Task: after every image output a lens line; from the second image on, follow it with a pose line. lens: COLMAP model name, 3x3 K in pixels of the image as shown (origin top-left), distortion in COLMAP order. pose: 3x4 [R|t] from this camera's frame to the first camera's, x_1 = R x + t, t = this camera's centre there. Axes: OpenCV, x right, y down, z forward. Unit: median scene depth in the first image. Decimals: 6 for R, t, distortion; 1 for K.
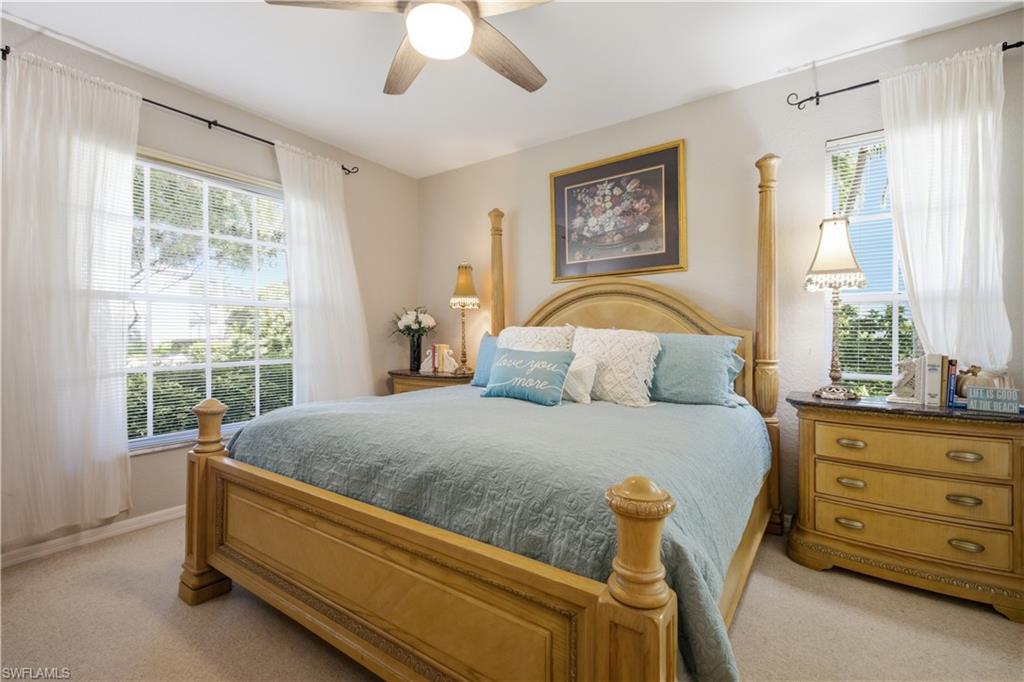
lens RADIAL K [[440.0, 0, 512.0], [0, 440.0, 341.0], [0, 0, 1]] dist [0.001458, 0.000302]
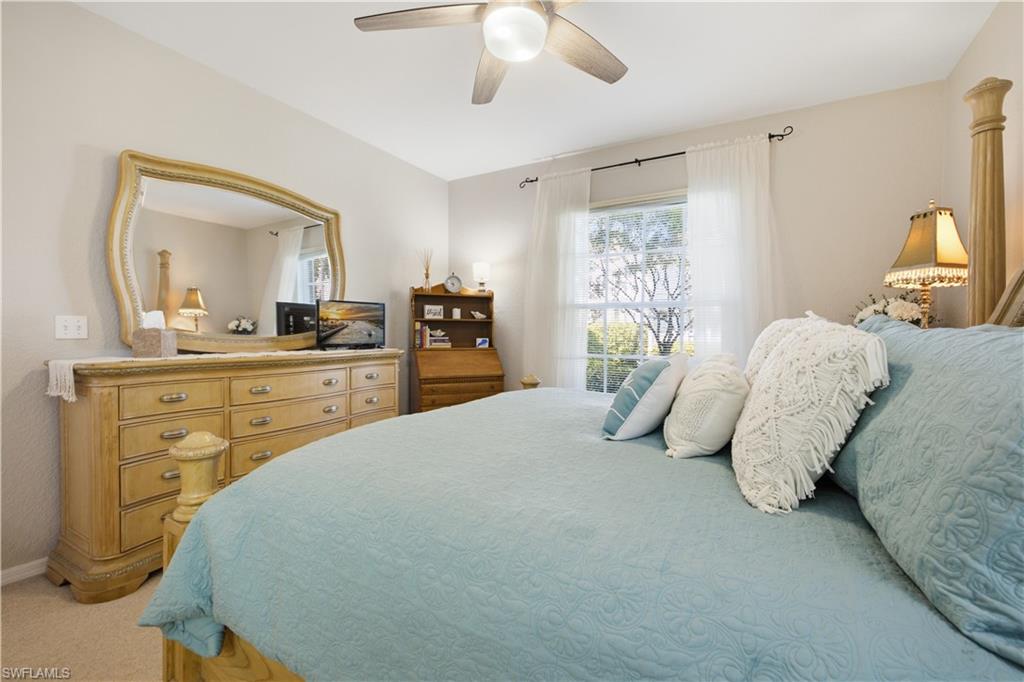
lens RADIAL K [[440.0, 0, 512.0], [0, 440.0, 341.0], [0, 0, 1]] dist [0.001458, 0.000302]
pose [[0.079793, 0.024329, -0.996515, 0.476182], [-0.020585, 0.999529, 0.022754, -0.010432], [0.996599, 0.018697, 0.080256, 0.498996]]
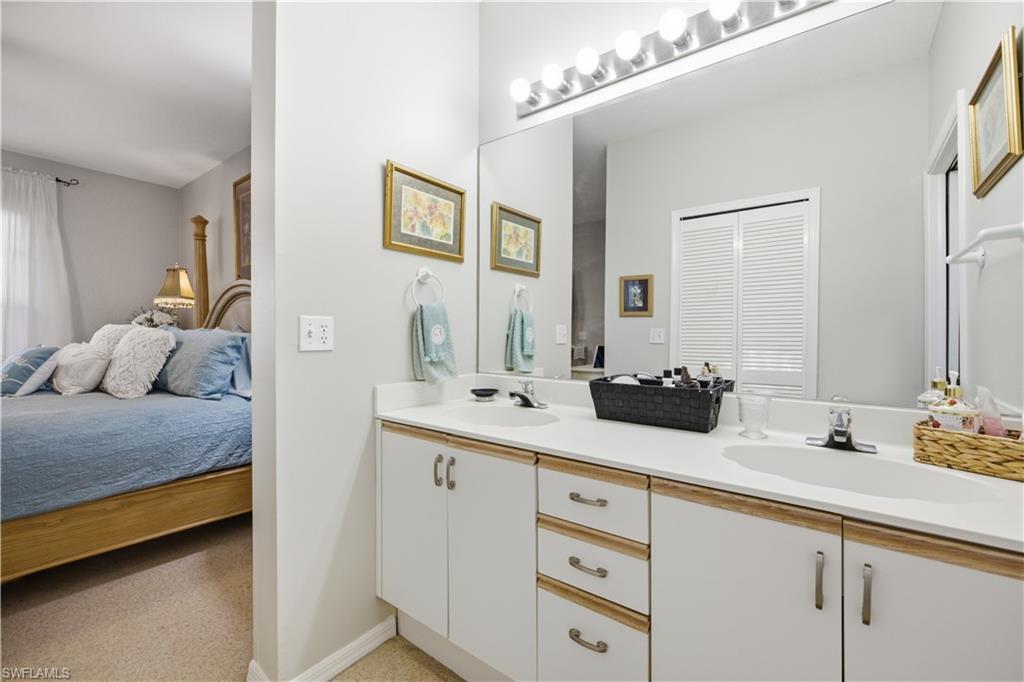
lens RADIAL K [[432.9, 0, 518.2], [0, 432.9, 334.1], [0, 0, 1]] dist [0.003478, 0.000288]
pose [[0.999100, 0.002925, -0.042321, 0.900932], [-0.003275, 0.999961, -0.008198, -0.004667], [0.042295, 0.008329, 0.999070, -0.031970]]
